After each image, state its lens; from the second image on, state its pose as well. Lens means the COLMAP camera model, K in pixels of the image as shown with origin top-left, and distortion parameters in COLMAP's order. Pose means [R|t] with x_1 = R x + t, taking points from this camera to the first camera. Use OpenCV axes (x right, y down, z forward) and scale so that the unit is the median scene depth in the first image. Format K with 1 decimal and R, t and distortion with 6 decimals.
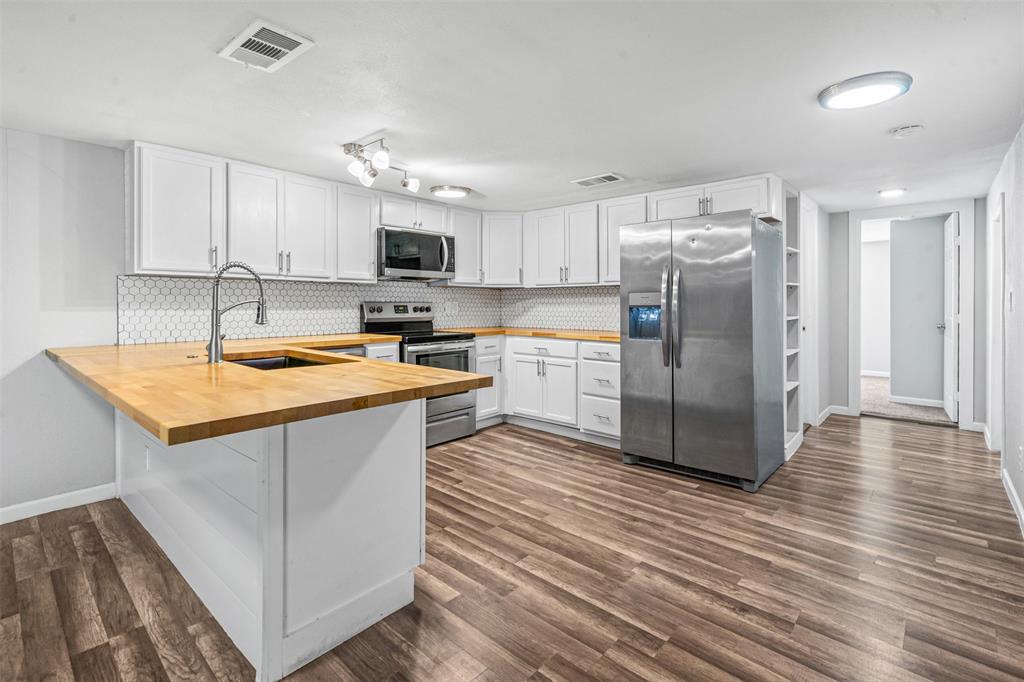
lens RADIAL K [[467.8, 0, 514.9], [0, 467.8, 301.6], [0, 0, 1]] dist [0.000754, 0.000006]
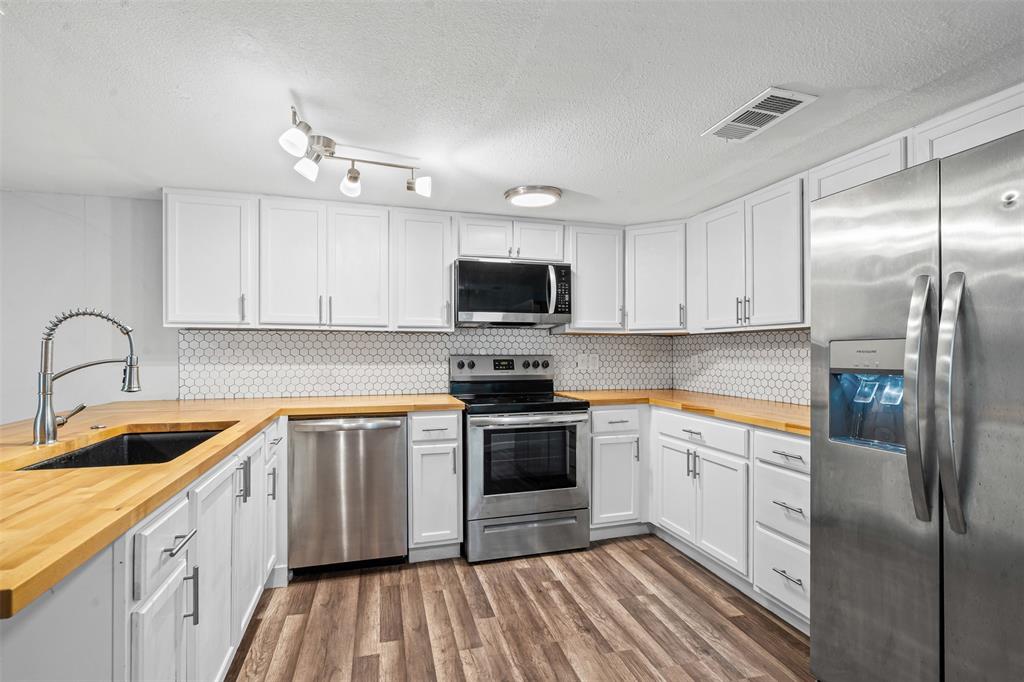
lens RADIAL K [[467.2, 0, 515.6], [0, 467.2, 348.9], [0, 0, 1]] dist [-0.000235, 0.000297]
pose [[0.849617, -0.001618, -0.527397, 0.194053], [0.001154, 0.999999, -0.001210, -0.009132], [0.527399, 0.000419, 0.849618, 0.379417]]
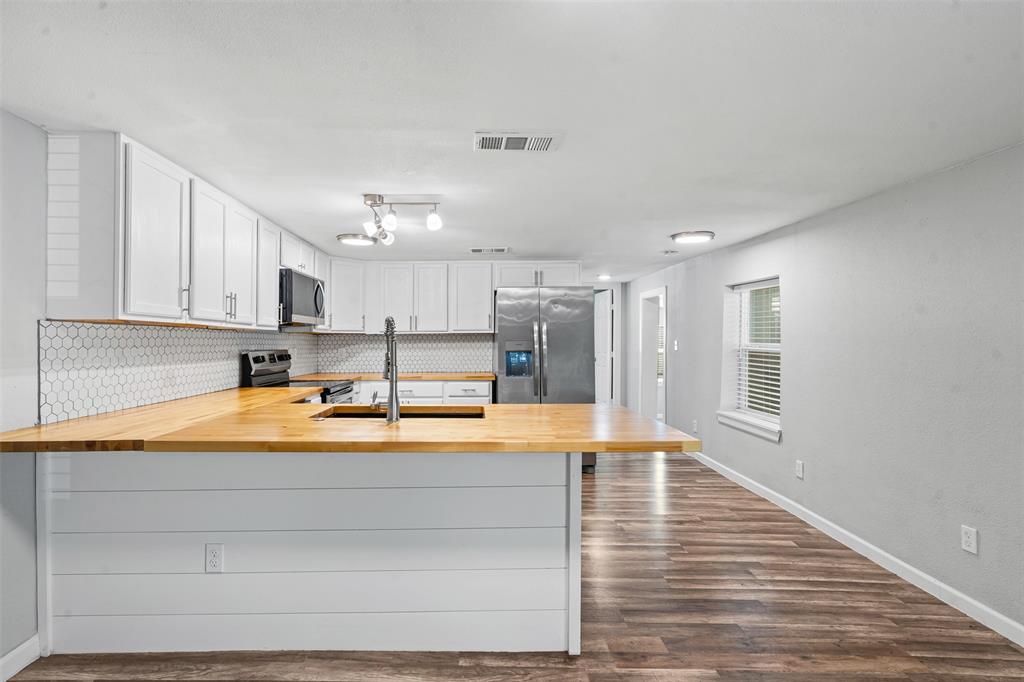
lens RADIAL K [[472.7, 0, 474.5], [0, 472.7, 338.0], [0, 0, 1]] dist [-0.001190, -0.000163]
pose [[0.758786, -0.000802, 0.651340, -0.576562], [0.005825, 0.999968, -0.005555, -0.016342], [-0.651314, 0.008010, 0.758766, 0.066618]]
